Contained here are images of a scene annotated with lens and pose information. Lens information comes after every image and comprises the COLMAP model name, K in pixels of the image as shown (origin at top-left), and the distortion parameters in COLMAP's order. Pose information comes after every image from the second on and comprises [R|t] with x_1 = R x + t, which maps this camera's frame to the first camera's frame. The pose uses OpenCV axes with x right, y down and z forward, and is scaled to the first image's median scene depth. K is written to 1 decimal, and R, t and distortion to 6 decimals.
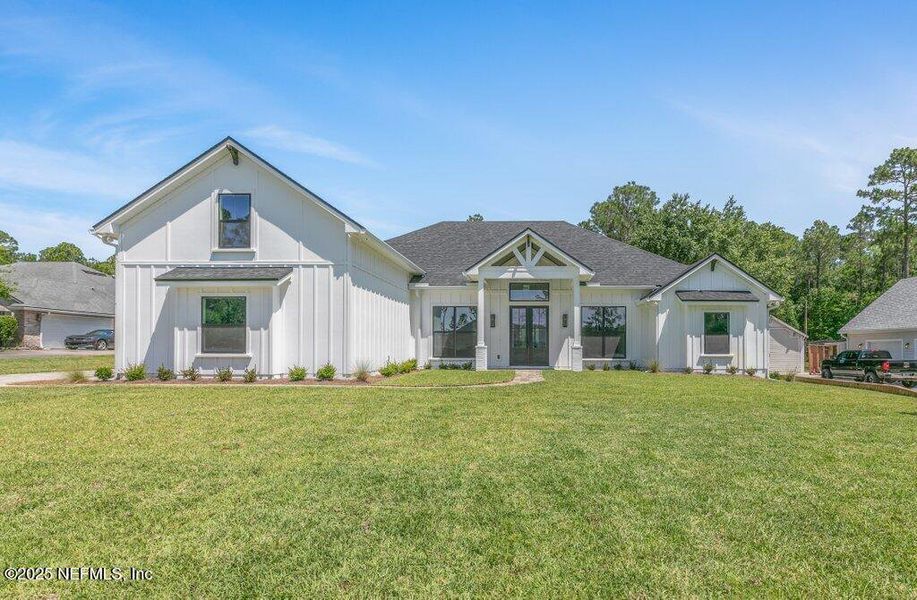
lens RADIAL K [[466.1, 0, 514.1], [0, 466.1, 342.5], [0, 0, 1]] dist [0.003910, 0.000169]
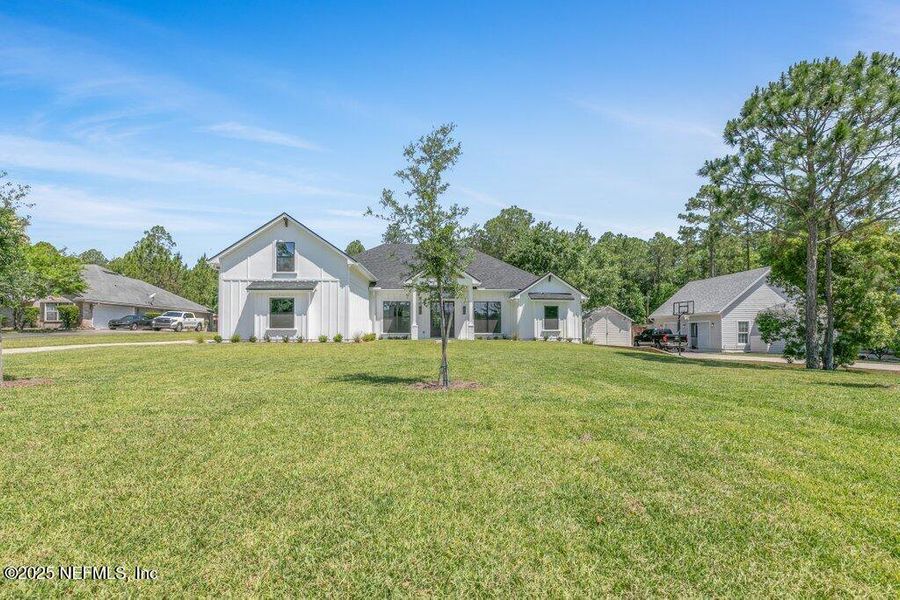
lens RADIAL K [[407.2, 0, 443.1], [0, 407.2, 320.3], [0, 0, 1]] dist [-0.000498, -0.000053]
pose [[0.998728, 0.000073, 0.050412, -0.041683], [0.000746, 0.999868, -0.016215, 0.013327], [-0.050407, 0.016232, 0.998597, -0.475664]]
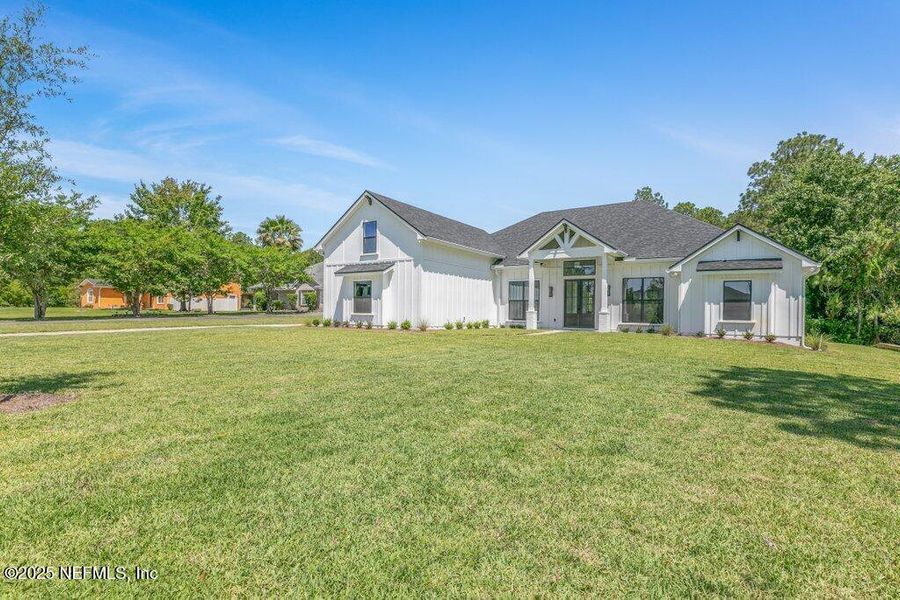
lens RADIAL K [[429.8, 0, 461.0], [0, 429.8, 315.5], [0, 0, 1]] dist [-0.002207, -0.001050]
pose [[0.852014, 0.013728, -0.523339, 0.401059], [-0.008418, 0.999886, 0.012523, 0.006735], [0.523452, -0.006264, 0.852032, -0.144748]]
